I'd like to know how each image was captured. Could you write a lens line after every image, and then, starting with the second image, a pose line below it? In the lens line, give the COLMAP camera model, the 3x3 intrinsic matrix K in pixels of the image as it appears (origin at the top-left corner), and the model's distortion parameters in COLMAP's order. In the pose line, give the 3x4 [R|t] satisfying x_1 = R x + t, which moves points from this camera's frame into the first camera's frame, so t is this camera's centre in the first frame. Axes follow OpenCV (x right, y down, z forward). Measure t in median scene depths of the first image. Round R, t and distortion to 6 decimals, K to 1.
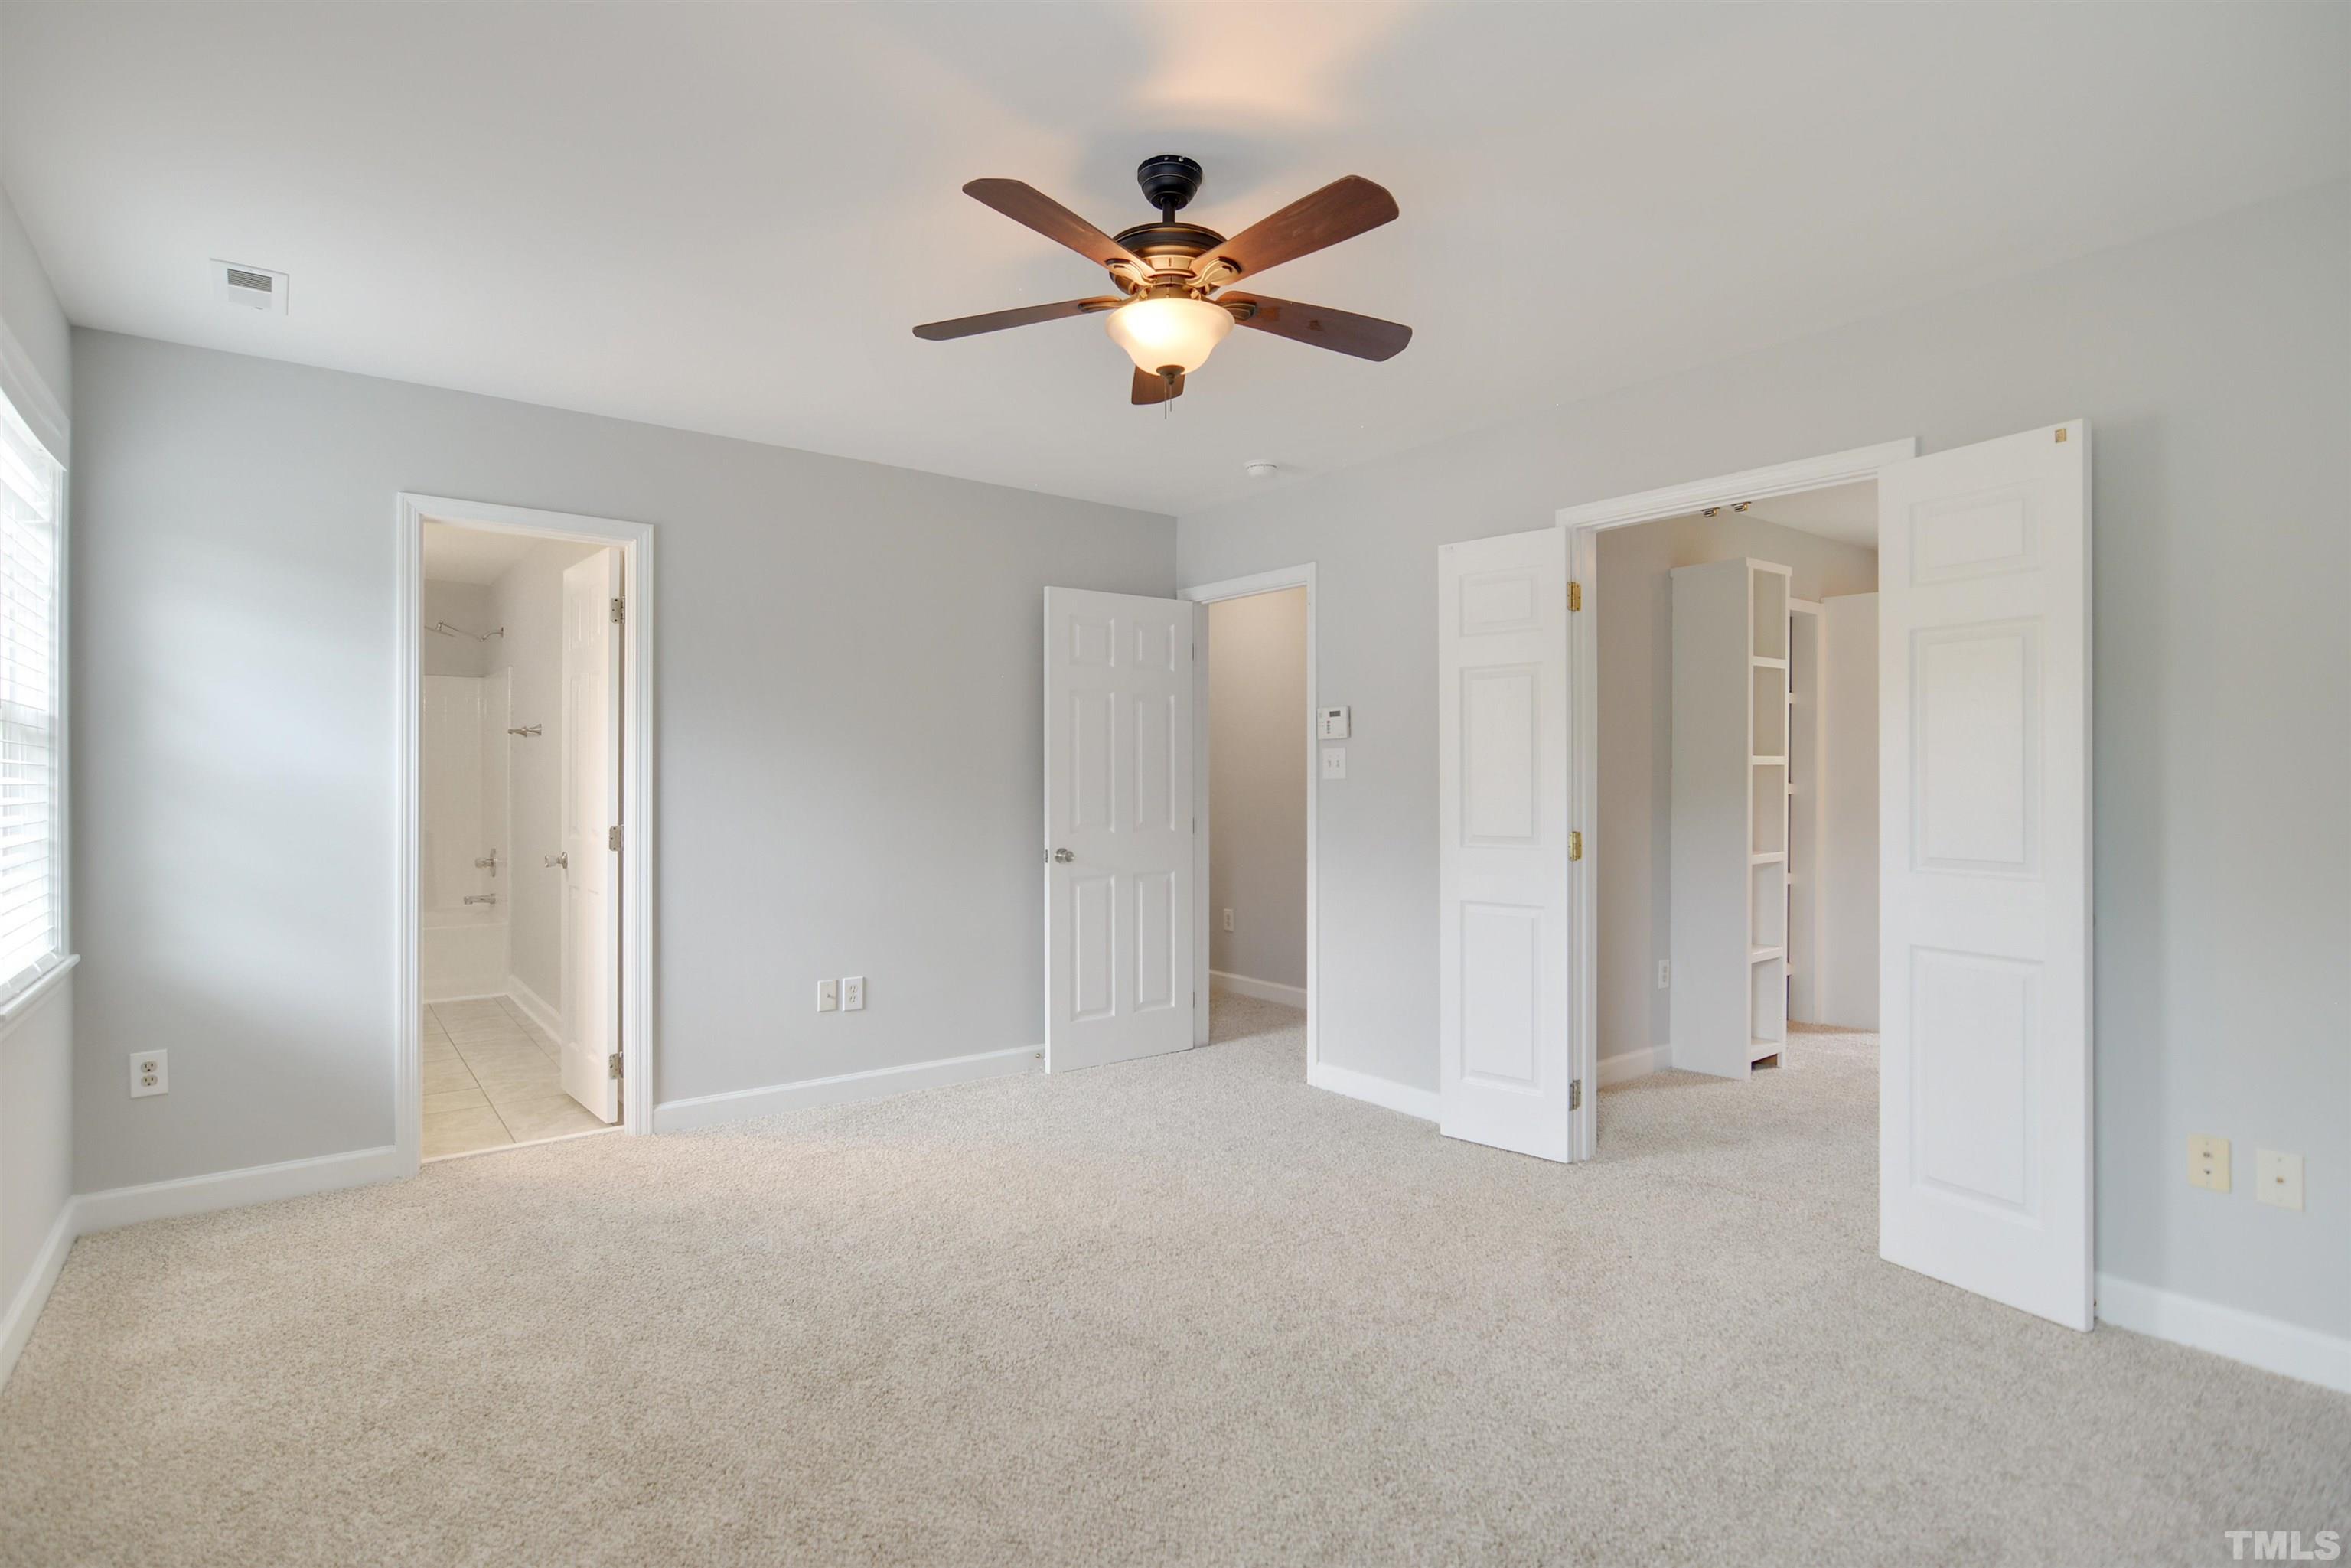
lens RADIAL K [[1168.1, 0, 1175.5], [0, 1168.1, 784.0], [0, 0, 1]] dist [-0.016777, 0.014562]
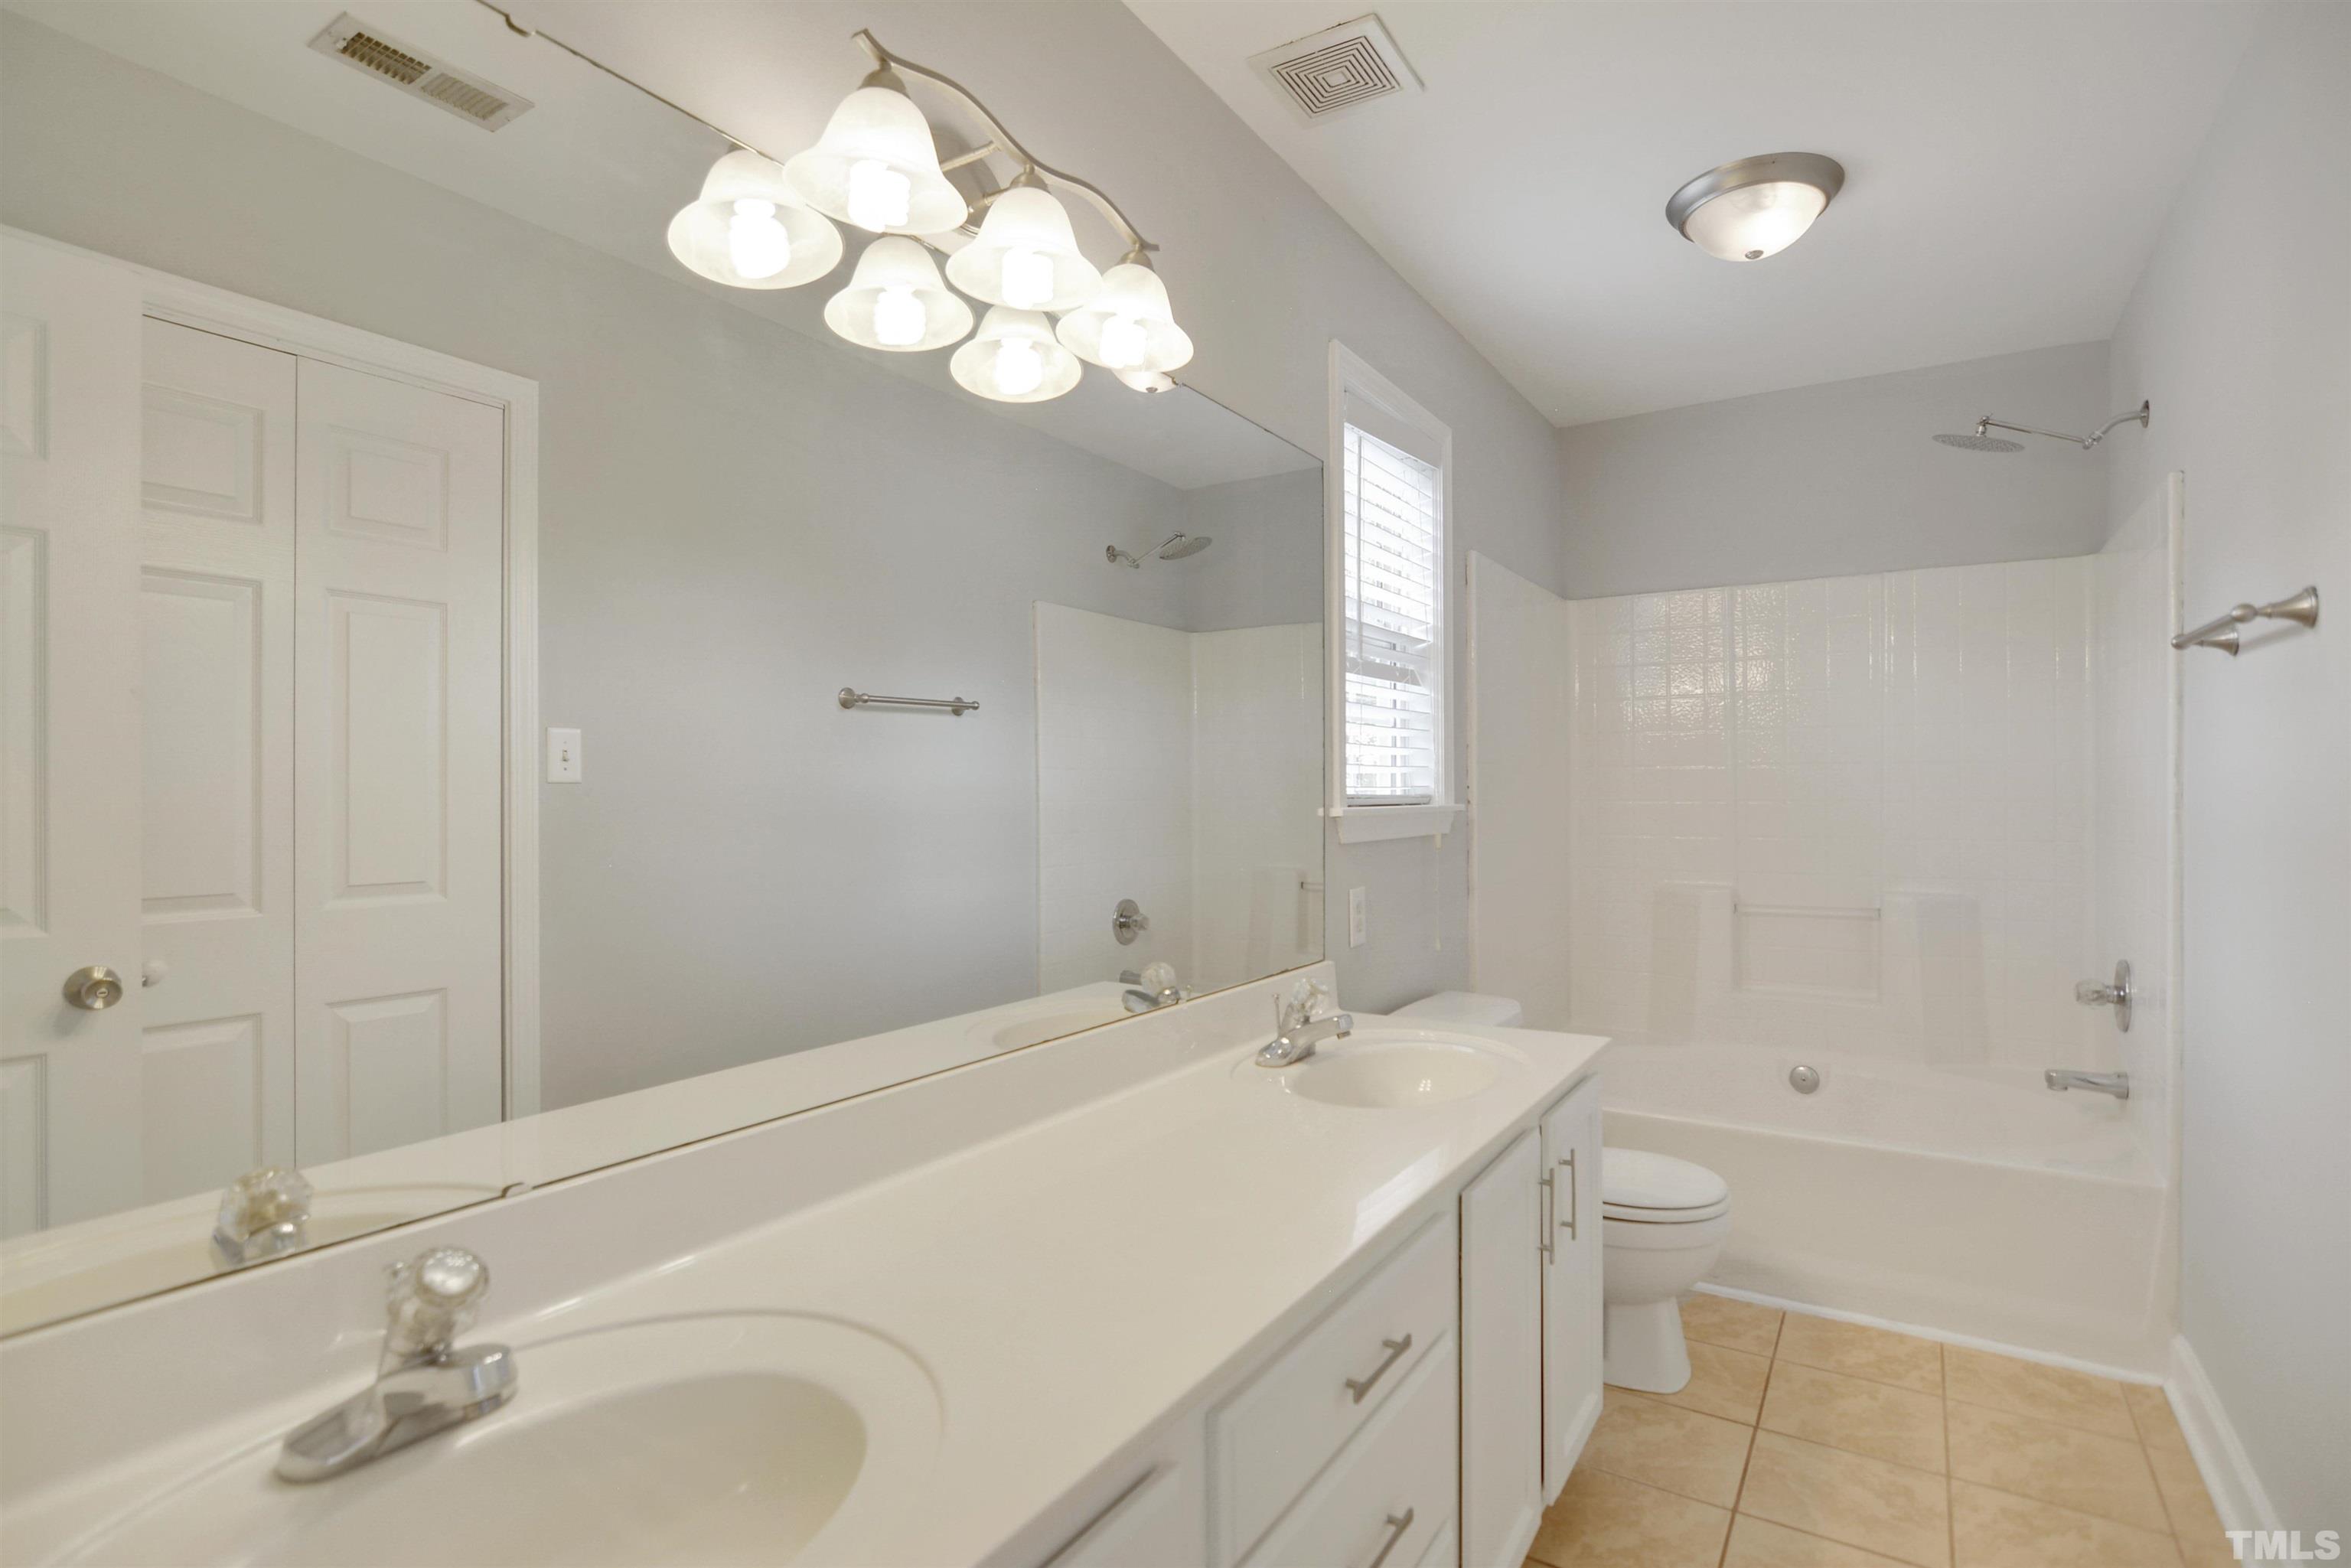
lens RADIAL K [[1168.1, 0, 1175.5], [0, 1168.1, 784.0], [0, 0, 1]] dist [-0.016777, 0.014562]
pose [[0.332817, 0.000248, -0.942991, -0.308003], [-0.004122, 0.999991, -0.001192, -0.007370], [0.942982, 0.004284, 0.332815, 0.542908]]
